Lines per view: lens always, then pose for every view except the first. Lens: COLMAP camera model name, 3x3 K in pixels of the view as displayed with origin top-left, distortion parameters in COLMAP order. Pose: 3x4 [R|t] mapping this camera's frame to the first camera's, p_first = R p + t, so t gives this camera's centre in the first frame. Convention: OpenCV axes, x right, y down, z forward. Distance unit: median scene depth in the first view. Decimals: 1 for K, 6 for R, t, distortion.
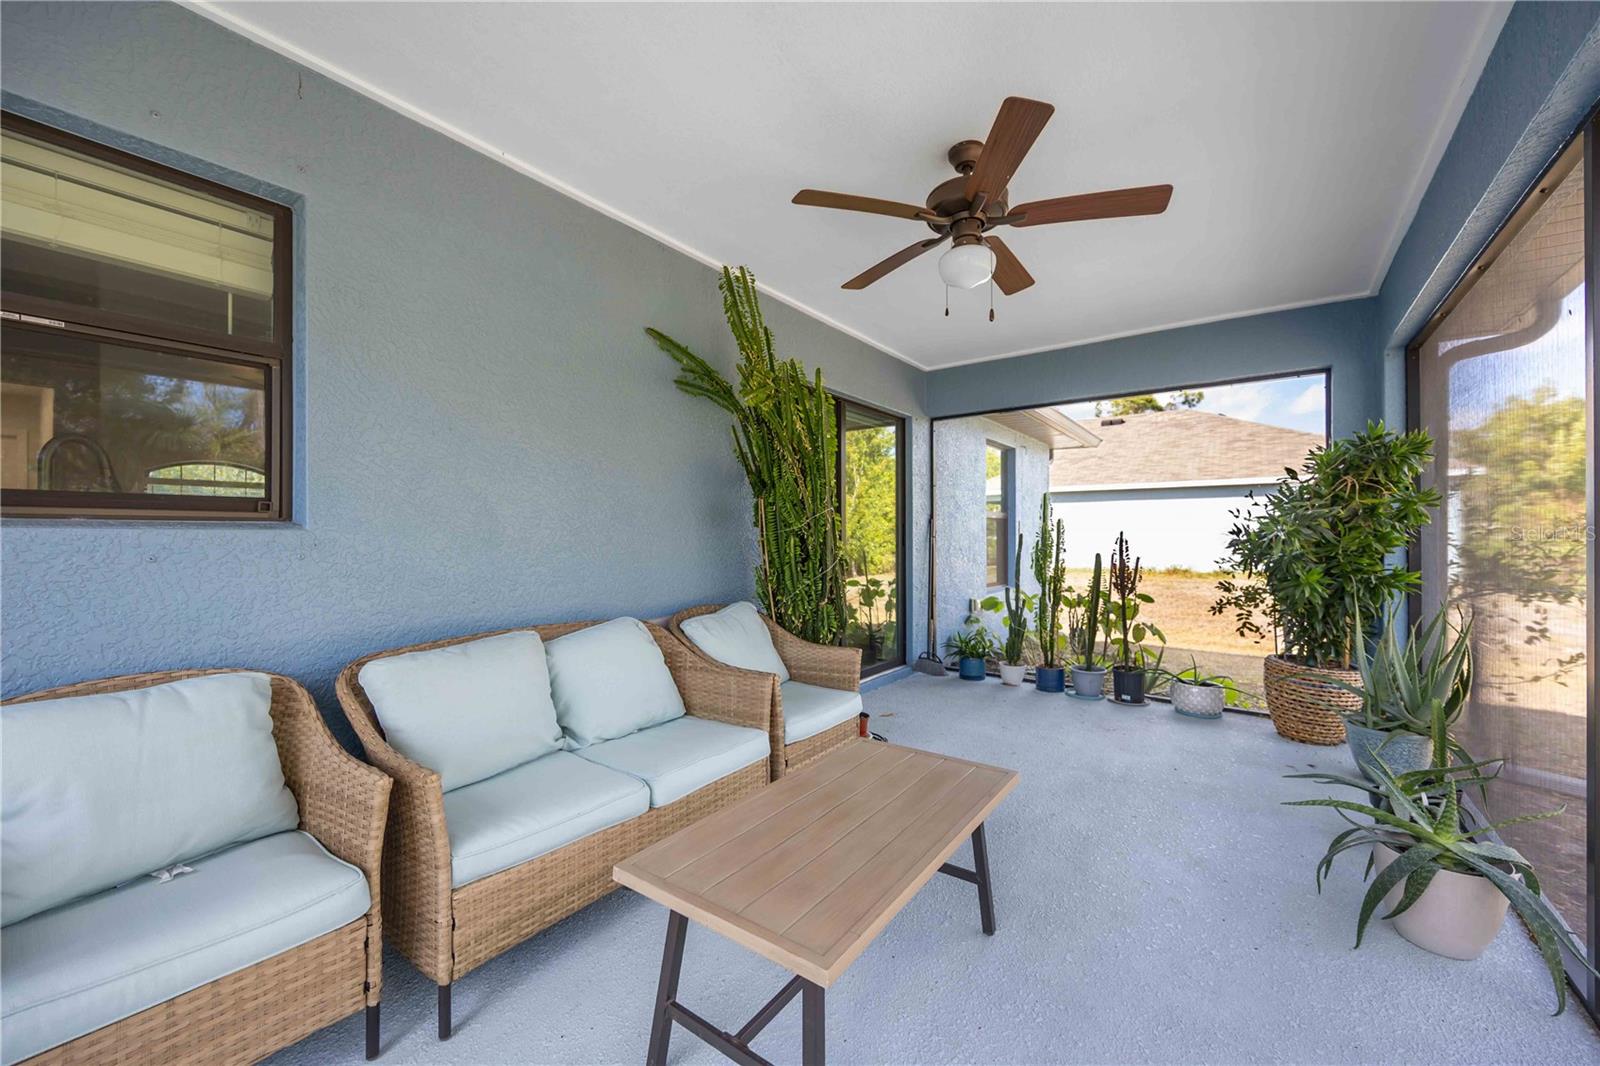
lens RADIAL K [[626.1, 0, 801.7], [0, 626.1, 526.0], [0, 0, 1]] dist [-0.000256, -0.000102]
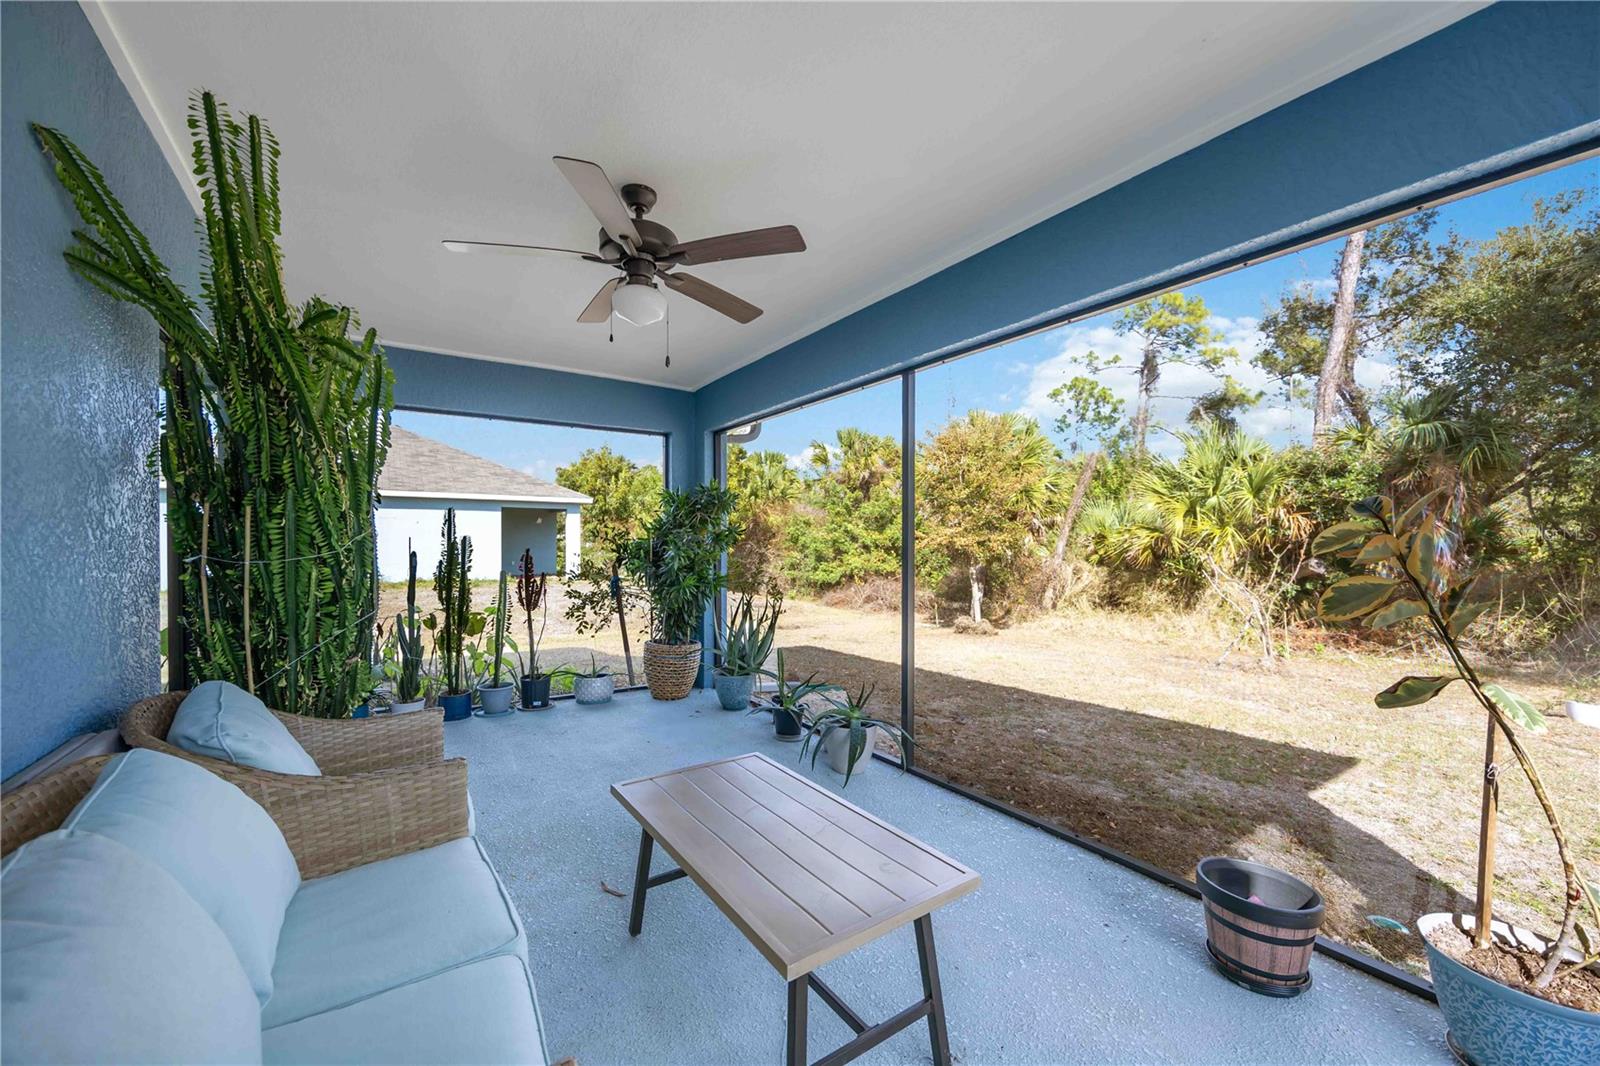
lens RADIAL K [[618.6, 0, 805.0], [0, 618.6, 537.6], [0, 0, 1]] dist [-0.000550, -0.000608]
pose [[0.329919, 0.009945, 0.943957, -0.385117], [-0.016098, 0.999858, -0.004907, -0.015733], [-0.943872, -0.013577, 0.330032, 0.247983]]
